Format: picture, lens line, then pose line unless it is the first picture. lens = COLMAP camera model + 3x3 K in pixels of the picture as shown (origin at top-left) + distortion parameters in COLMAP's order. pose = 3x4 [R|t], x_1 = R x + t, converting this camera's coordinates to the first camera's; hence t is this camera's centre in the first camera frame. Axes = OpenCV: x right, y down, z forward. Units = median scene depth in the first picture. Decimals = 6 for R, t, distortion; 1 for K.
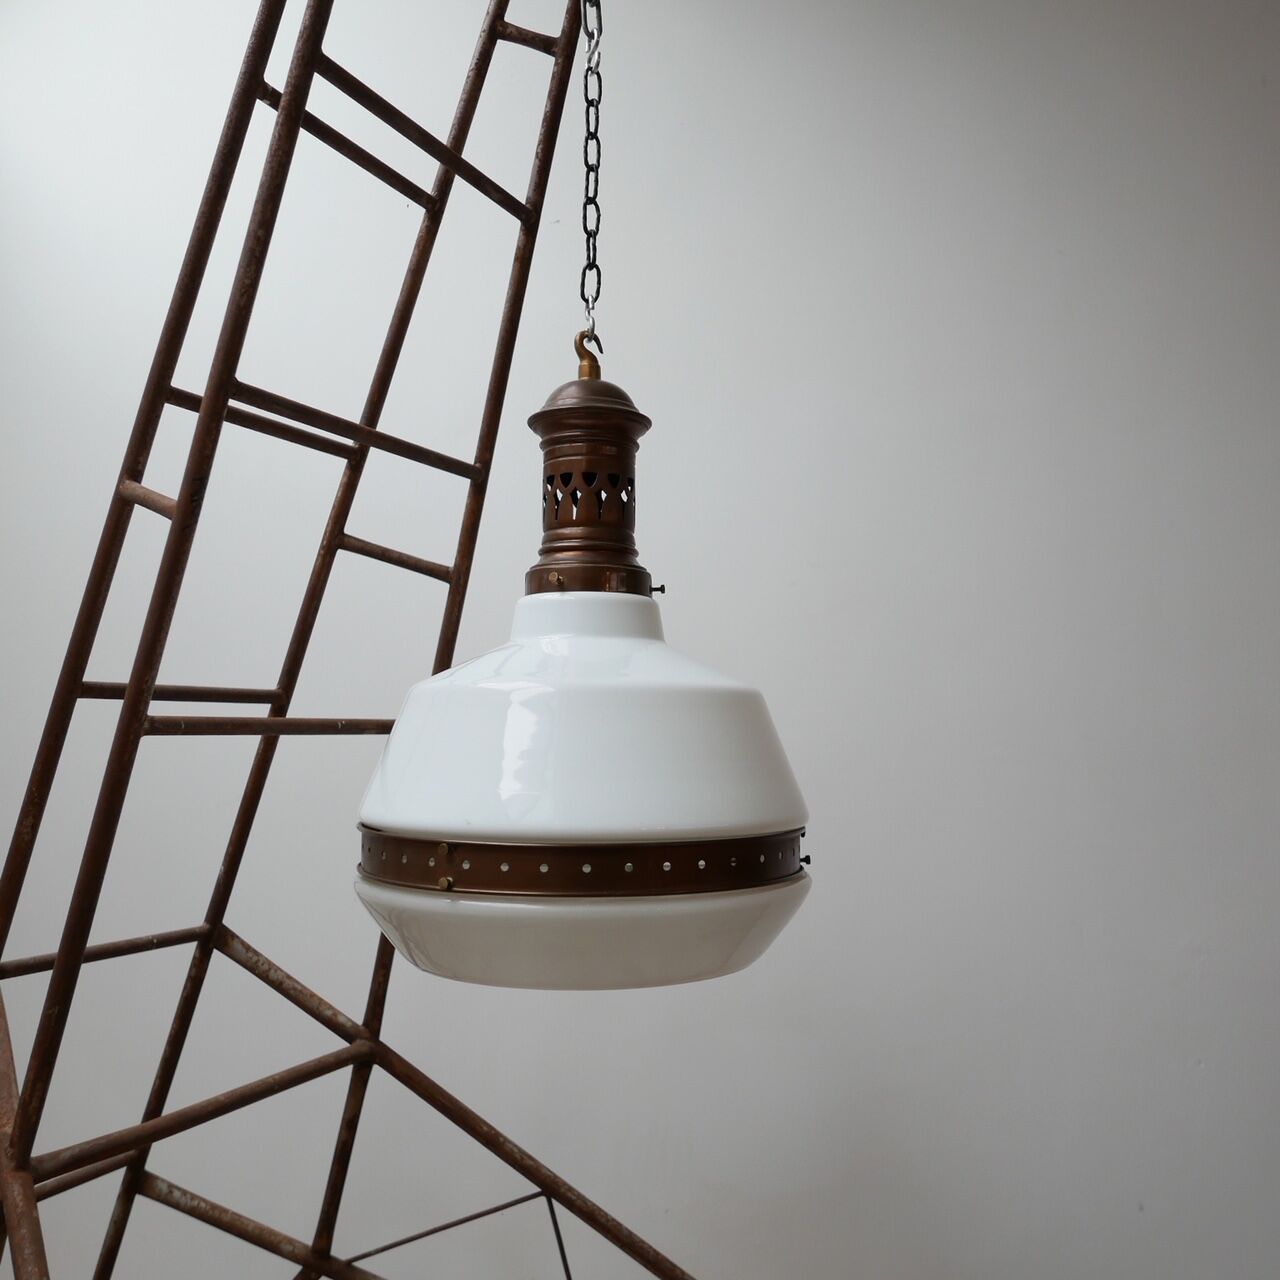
lens RADIAL K [[1263.5, 0, 650.0], [0, 1263.5, 647.3], [0, 0, 1]] dist [-0.016098, 0.000000]
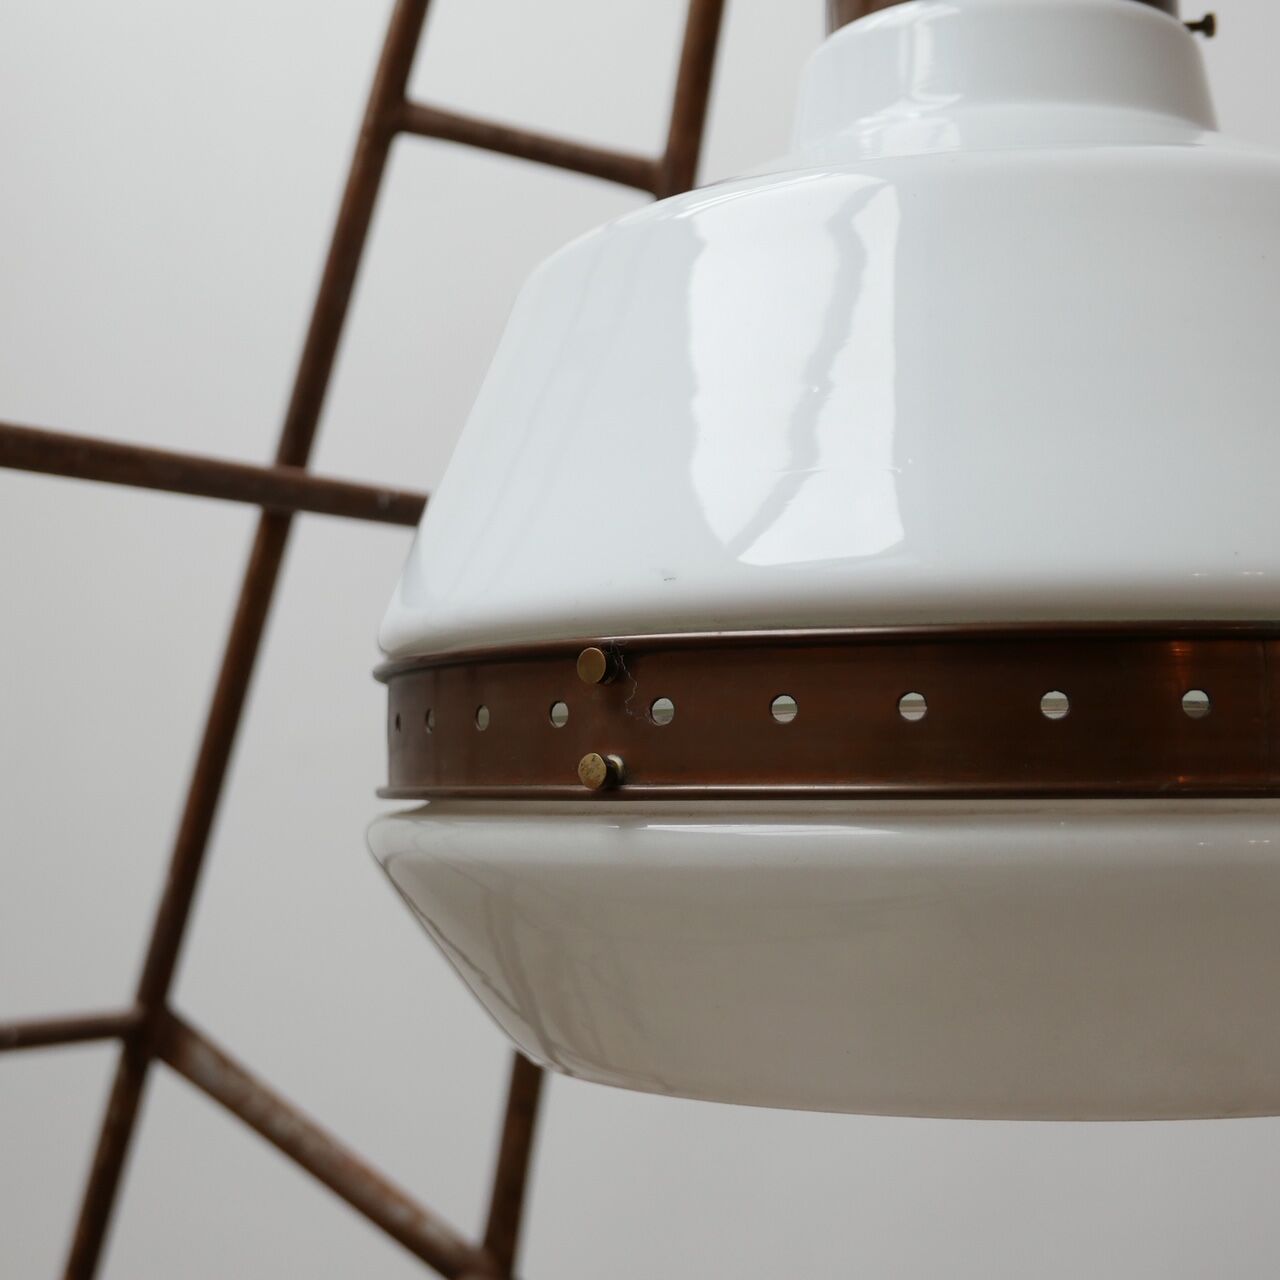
lens RADIAL K [[2082.7, 0, 640.0], [0, 2082.7, 641.2], [0, 0, 1]] dist [-0.015346, 0.000000]
pose [[0.982205, -0.016709, -0.187070, -0.034431], [0.015157, 0.999838, -0.009726, 0.103780], [0.187202, 0.006718, 0.982299, 0.314715]]
